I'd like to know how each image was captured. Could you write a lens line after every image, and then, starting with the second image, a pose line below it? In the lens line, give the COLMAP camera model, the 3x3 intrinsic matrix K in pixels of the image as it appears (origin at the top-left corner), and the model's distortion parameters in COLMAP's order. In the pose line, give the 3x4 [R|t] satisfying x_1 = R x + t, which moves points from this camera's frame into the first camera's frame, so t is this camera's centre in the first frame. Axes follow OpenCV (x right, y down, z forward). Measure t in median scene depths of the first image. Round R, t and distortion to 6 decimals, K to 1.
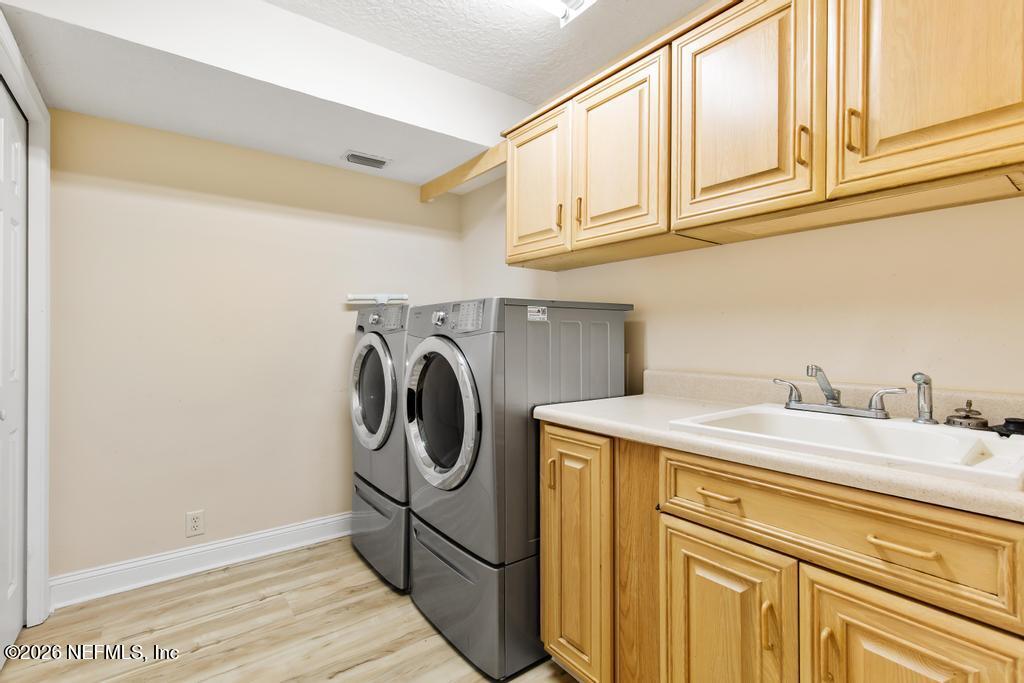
lens RADIAL K [[470.3, 0, 510.8], [0, 470.3, 337.7], [0, 0, 1]] dist [0.001798, 0.000038]
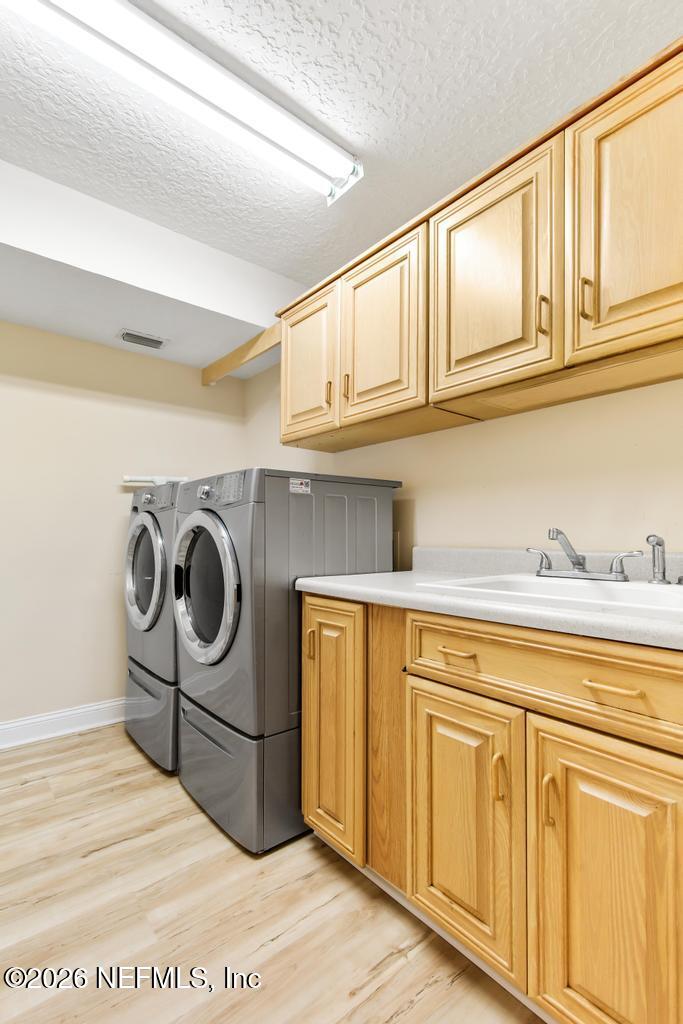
lens RADIAL K [[470.3, 0, 339.1], [0, 470.3, 532.7], [0, 0, 1]] dist [0.001798, 0.000038]
pose [[0.999098, 0.001752, 0.042422, 0.102805], [-0.001250, 0.999929, -0.011862, 0.063822], [-0.042439, 0.011798, 0.999029, -0.003709]]
